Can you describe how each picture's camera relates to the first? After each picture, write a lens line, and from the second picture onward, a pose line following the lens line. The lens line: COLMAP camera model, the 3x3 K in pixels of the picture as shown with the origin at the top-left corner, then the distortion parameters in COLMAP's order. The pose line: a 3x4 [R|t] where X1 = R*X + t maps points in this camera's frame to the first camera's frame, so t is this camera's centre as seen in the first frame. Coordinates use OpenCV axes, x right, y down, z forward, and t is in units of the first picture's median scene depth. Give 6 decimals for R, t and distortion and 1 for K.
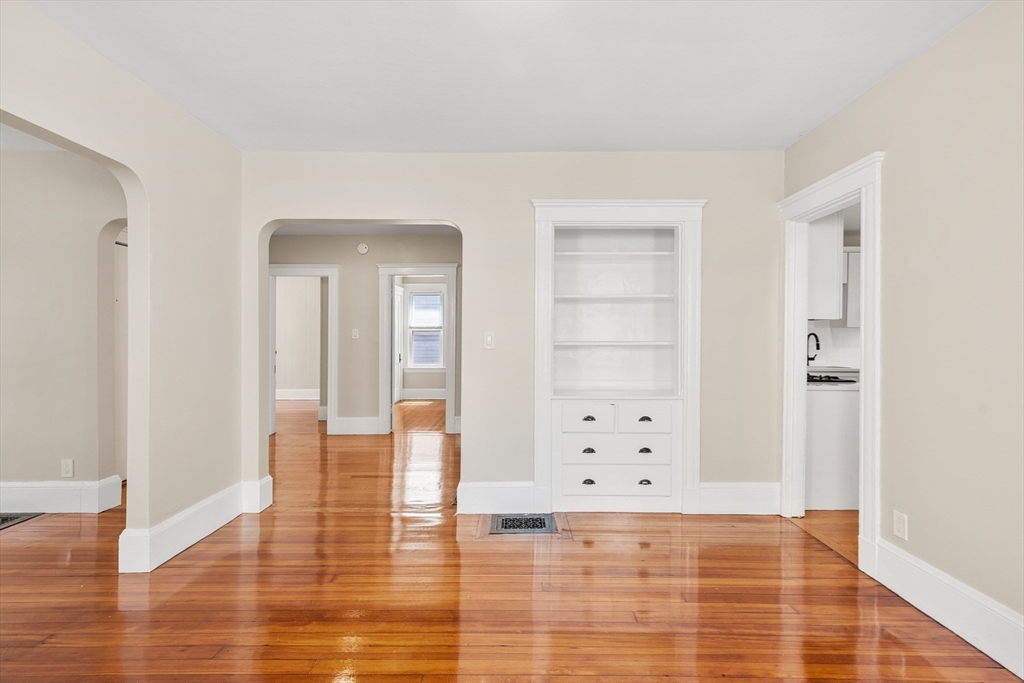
lens RADIAL K [[468.8, 0, 514.1], [0, 468.8, 344.7], [0, 0, 1]] dist [0.003293, 0.000408]
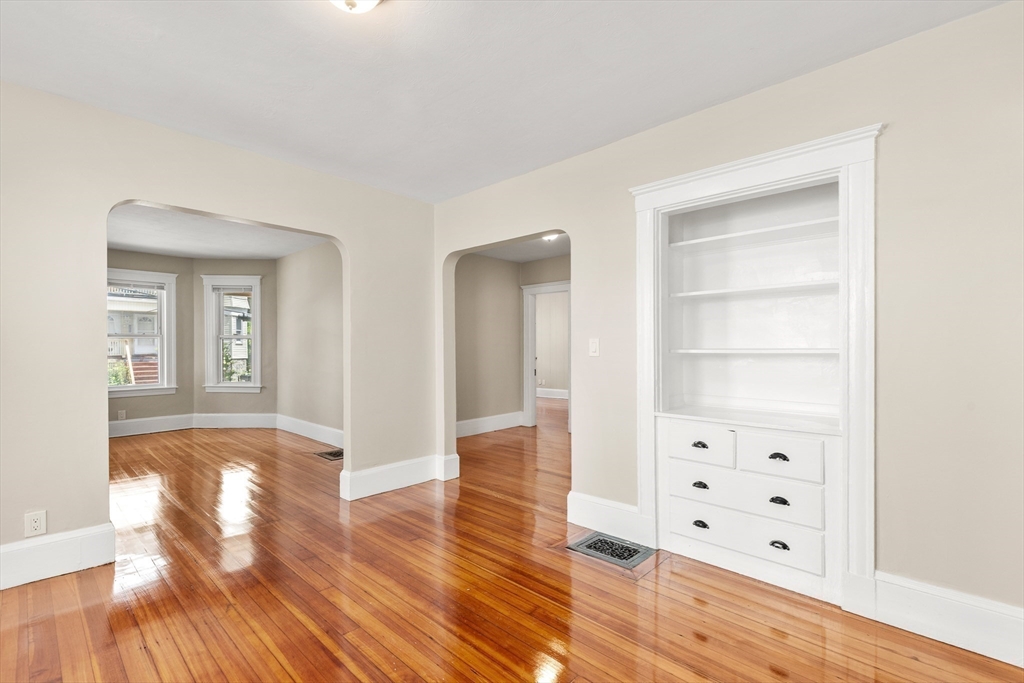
lens RADIAL K [[455.1, 0, 510.2], [0, 455.1, 351.0], [0, 0, 1]] dist [-0.000027, -0.000216]
pose [[0.735324, 0.004677, -0.677699, 0.447331], [-0.006591, 0.999978, -0.000250, -0.000402], [0.677683, 0.004650, 0.735339, 0.208654]]
